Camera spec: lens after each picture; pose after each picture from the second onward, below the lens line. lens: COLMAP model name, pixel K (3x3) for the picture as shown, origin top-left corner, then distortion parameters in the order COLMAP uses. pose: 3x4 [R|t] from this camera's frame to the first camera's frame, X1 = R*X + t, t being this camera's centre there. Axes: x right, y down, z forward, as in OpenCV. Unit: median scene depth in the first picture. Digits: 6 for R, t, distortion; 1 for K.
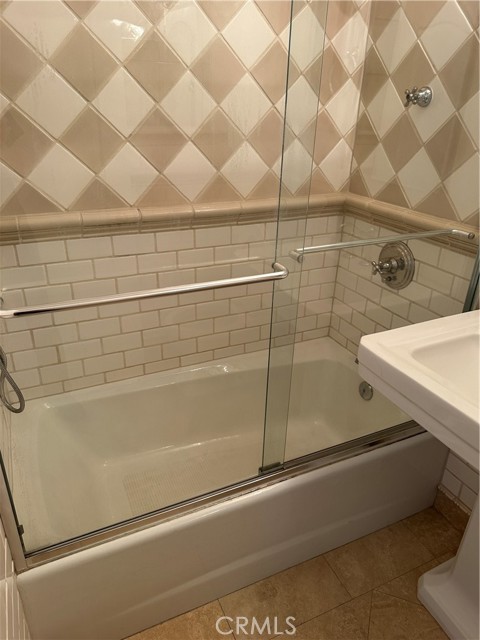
lens RADIAL K [[454.4, 0, 241.2], [0, 454.4, 310.4], [0, 0, 1]] dist [-0.007459, -0.006450]
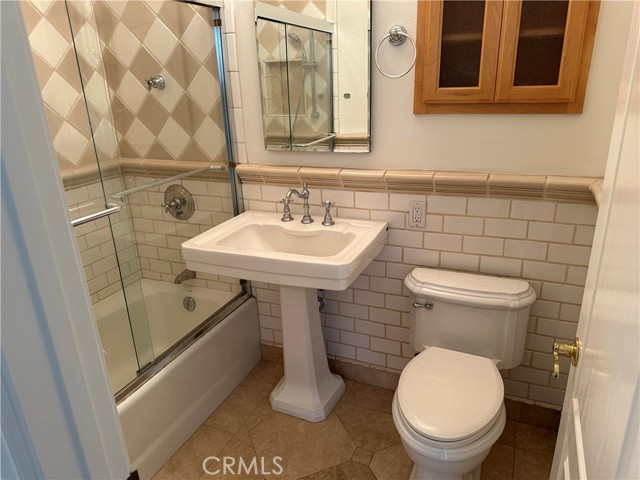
lens RADIAL K [[453.8, 0, 322.6], [0, 453.8, 239.9], [0, 0, 1]] dist [0.114162, -0.166143]
pose [[0.746578, -0.284494, 0.601402, -0.199963], [0.329423, 0.943443, 0.037354, 0.097835], [-0.578016, 0.170228, 0.798073, -0.327776]]
